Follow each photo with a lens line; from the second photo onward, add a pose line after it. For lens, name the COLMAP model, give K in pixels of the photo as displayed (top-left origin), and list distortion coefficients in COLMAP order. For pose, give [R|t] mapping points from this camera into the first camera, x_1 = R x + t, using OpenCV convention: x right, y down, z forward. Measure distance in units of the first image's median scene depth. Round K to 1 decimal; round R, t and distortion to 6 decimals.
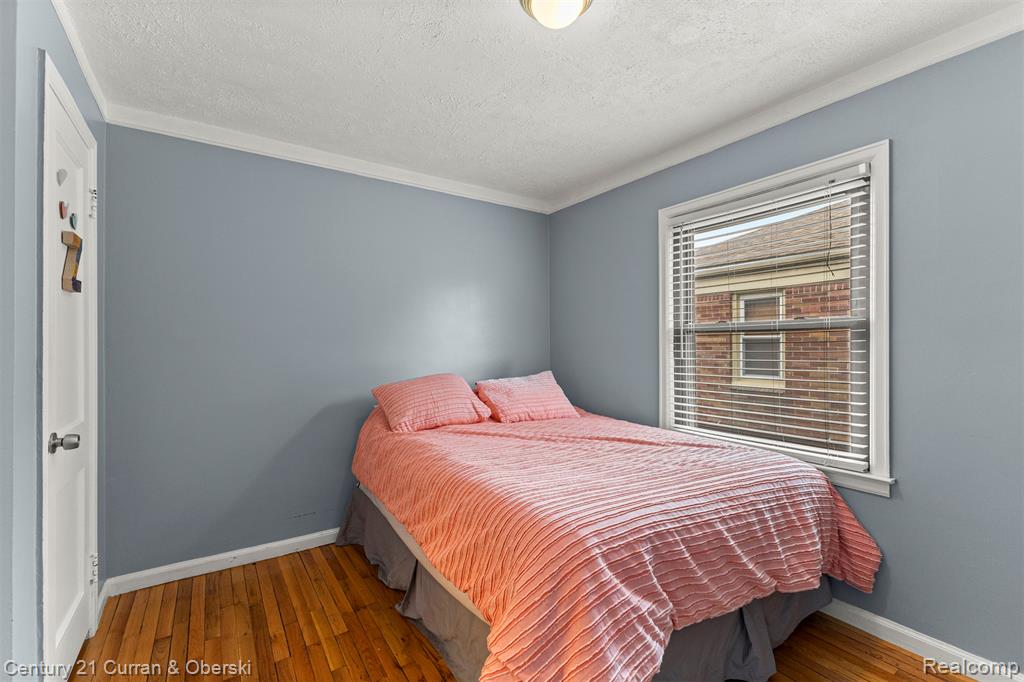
lens RADIAL K [[442.1, 0, 513.5], [0, 442.1, 337.3], [0, 0, 1]] dist [0.010340, -0.000033]
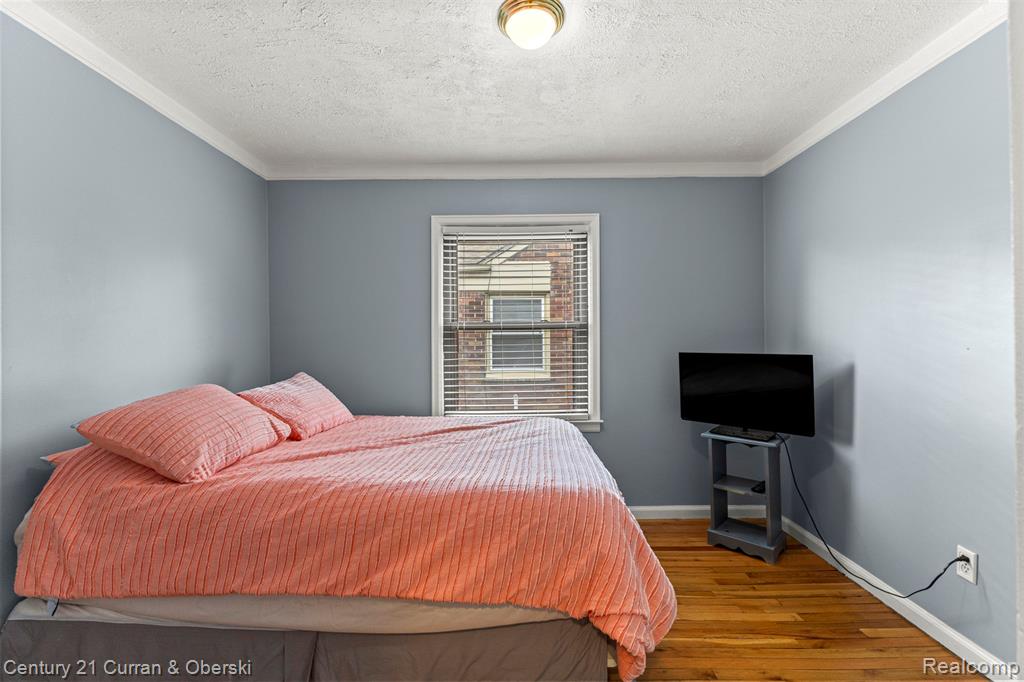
lens RADIAL K [[439.4, 0, 510.2], [0, 439.4, 337.5], [0, 0, 1]] dist [0.007360, 0.000002]
pose [[0.568752, -0.004046, 0.822499, -0.471668], [-0.006875, 0.999930, 0.009672, -0.002073], [-0.822481, -0.011156, 0.568684, 0.241701]]
